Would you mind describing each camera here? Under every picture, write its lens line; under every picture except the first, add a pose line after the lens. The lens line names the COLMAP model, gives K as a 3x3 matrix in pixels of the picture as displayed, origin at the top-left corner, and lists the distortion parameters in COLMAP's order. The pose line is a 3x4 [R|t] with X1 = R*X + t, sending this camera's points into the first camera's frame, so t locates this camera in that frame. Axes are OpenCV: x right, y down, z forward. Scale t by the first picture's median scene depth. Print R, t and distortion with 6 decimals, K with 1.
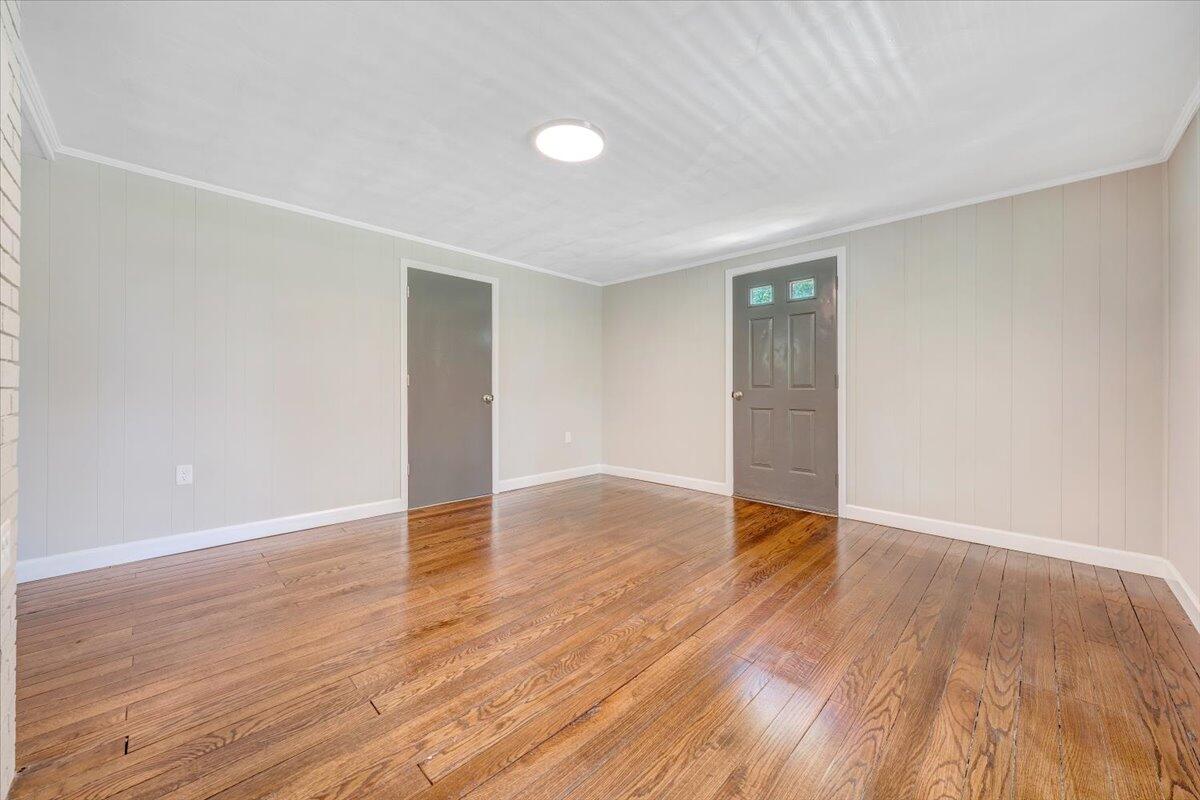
lens RADIAL K [[434.9, 0, 599.1], [0, 434.9, 393.3], [0, 0, 1]] dist [-0.001237, -0.000112]
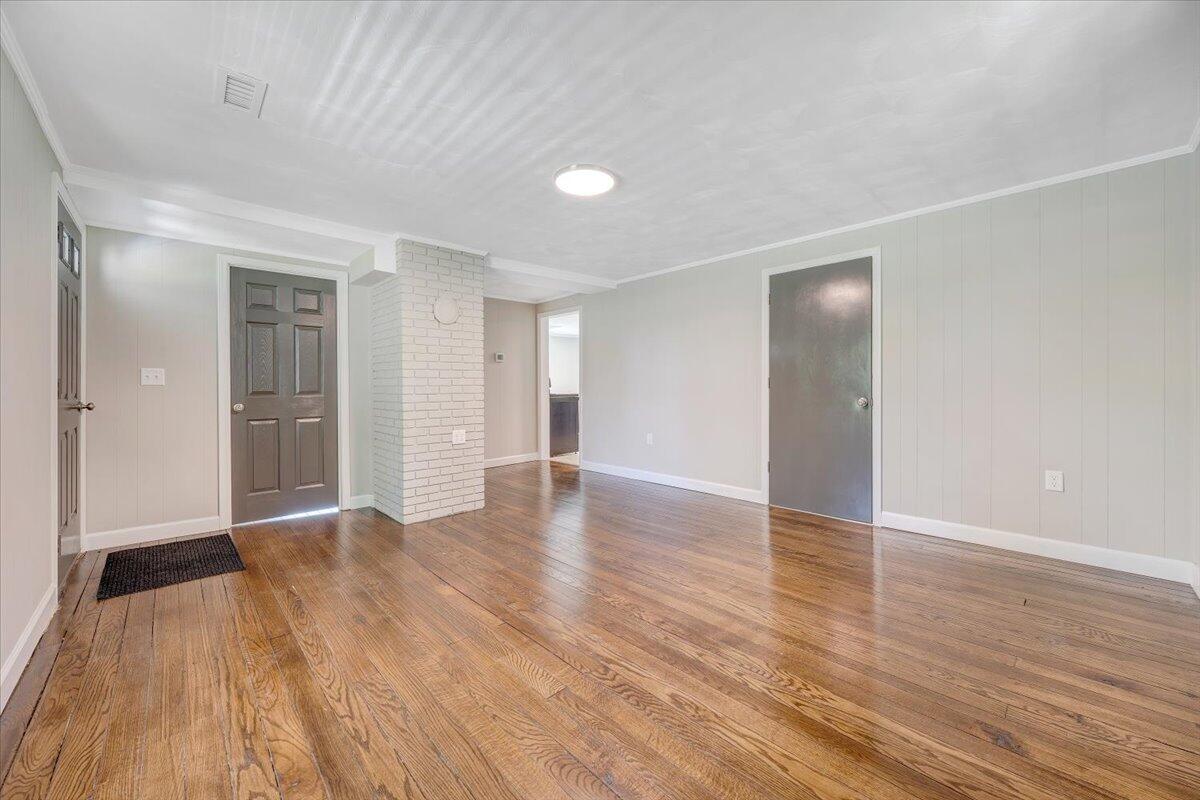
lens RADIAL K [[453.4, 0, 612.9], [0, 453.4, 383.2], [0, 0, 1]] dist [-0.000728, 0.000024]
pose [[-0.008856, -0.011257, -0.999897, 1.668218], [0.000390, 0.999937, -0.011260, -0.036603], [0.999961, -0.000490, -0.008852, 1.577400]]
